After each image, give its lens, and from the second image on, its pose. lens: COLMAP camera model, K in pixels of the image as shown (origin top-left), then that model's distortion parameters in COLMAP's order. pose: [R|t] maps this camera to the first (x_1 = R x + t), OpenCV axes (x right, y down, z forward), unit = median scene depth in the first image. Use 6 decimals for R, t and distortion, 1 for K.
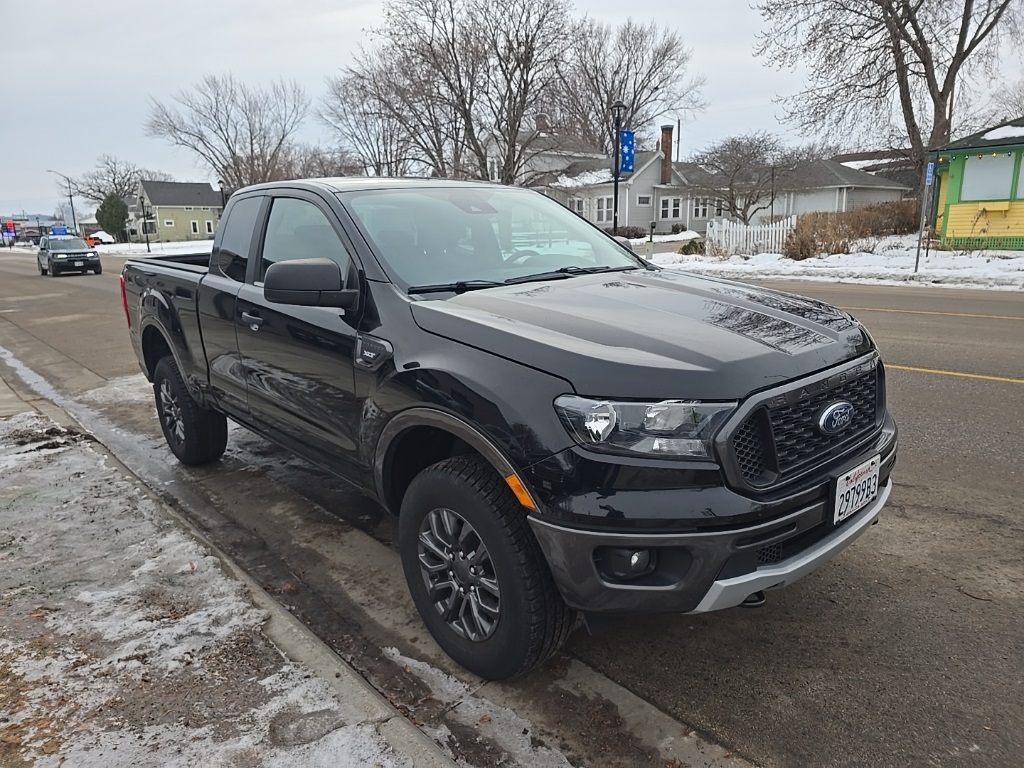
lens RADIAL K [[691.6, 0, 510.9], [0, 691.6, 397.4], [0, 0, 1]] dist [0.048368, -0.050918]
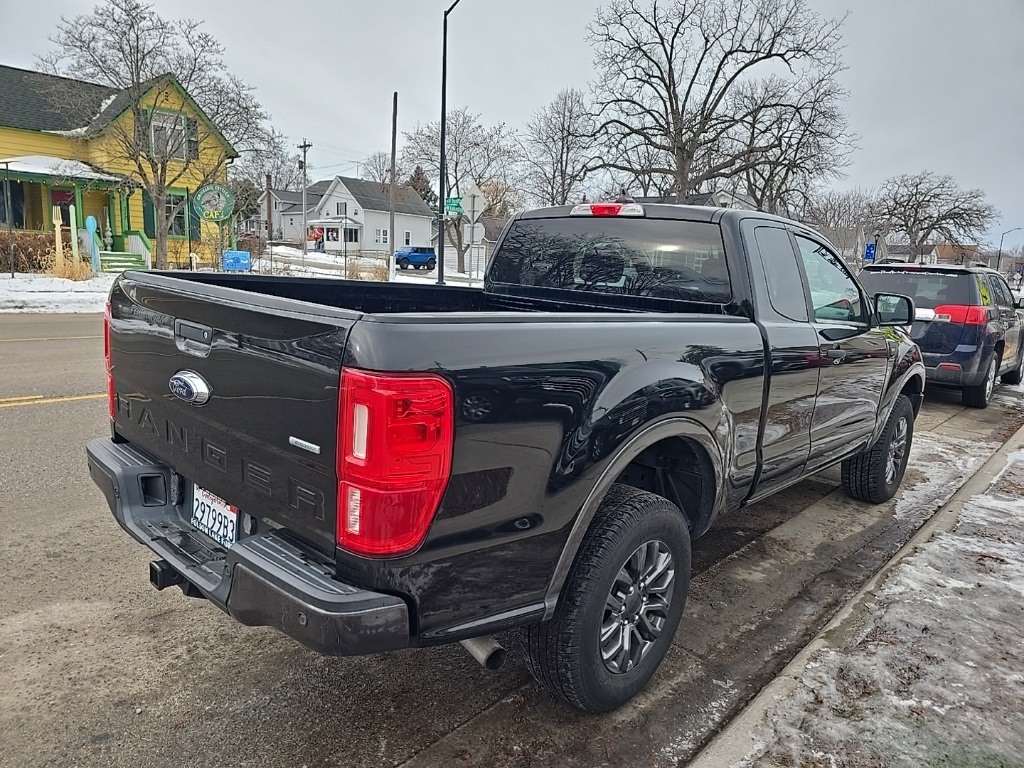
lens RADIAL K [[691.6, 0, 510.9], [0, 691.6, 397.4], [0, 0, 1]] dist [0.048368, -0.050918]
pose [[-0.114719, -0.164934, 0.979610, -0.147998], [0.188027, 0.964690, 0.184442, -0.036506], [-0.975441, 0.205353, -0.079656, 0.173522]]
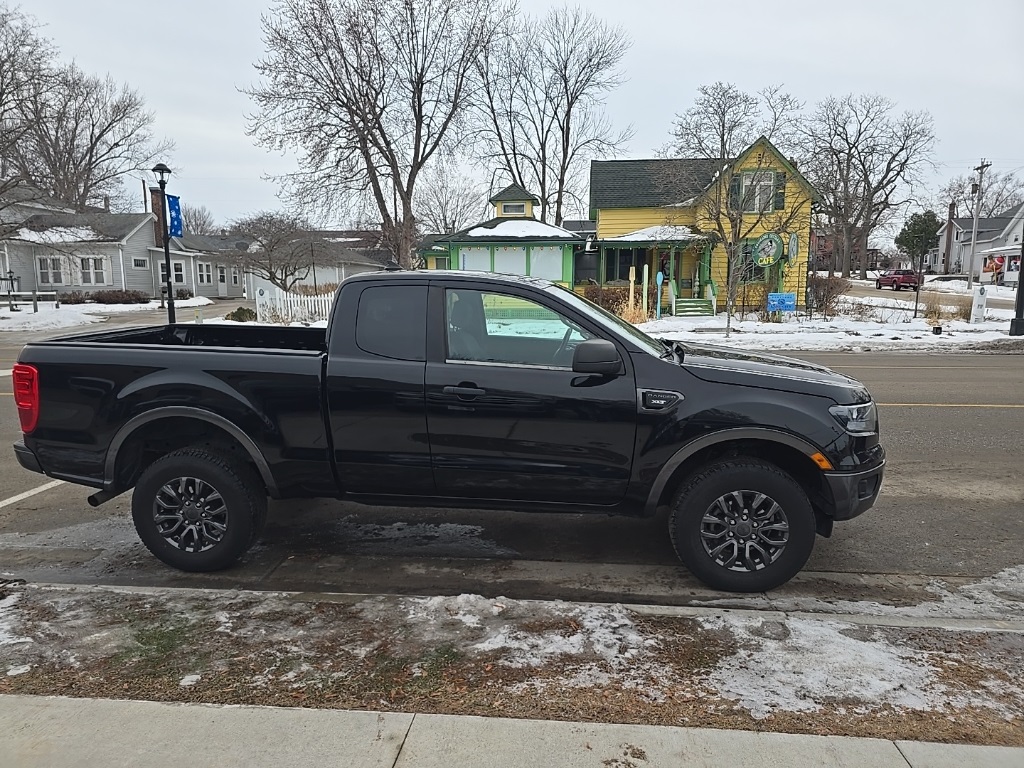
lens RADIAL K [[691.6, 0, 510.9], [0, 691.6, 397.4], [0, 0, 1]] dist [0.048368, -0.050918]
pose [[0.728904, -0.081260, 0.679776, -0.121886], [0.142109, 0.989263, -0.034124, -0.005645], [-0.669704, 0.121475, 0.732625, 0.011898]]
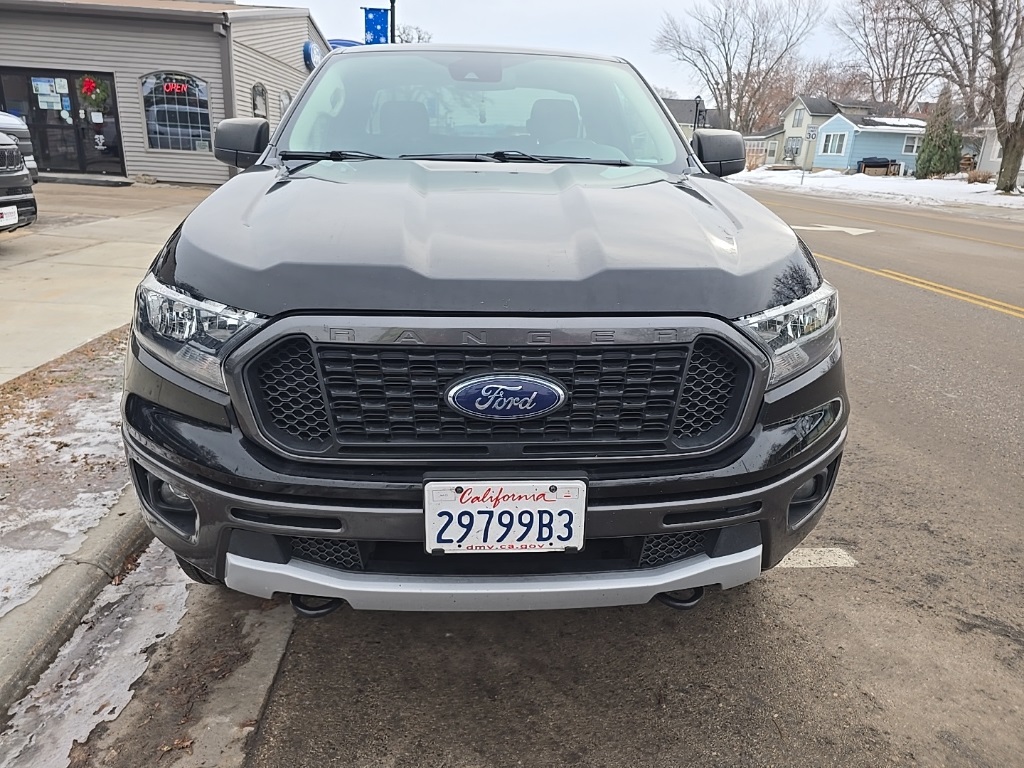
lens RADIAL K [[691.6, 0, 510.9], [0, 691.6, 397.4], [0, 0, 1]] dist [0.048368, -0.050918]
pose [[0.788863, 0.261193, -0.556304, 0.058866], [-0.204261, 0.965164, 0.163508, -0.005112], [0.579632, -0.015354, 0.814734, 0.037373]]
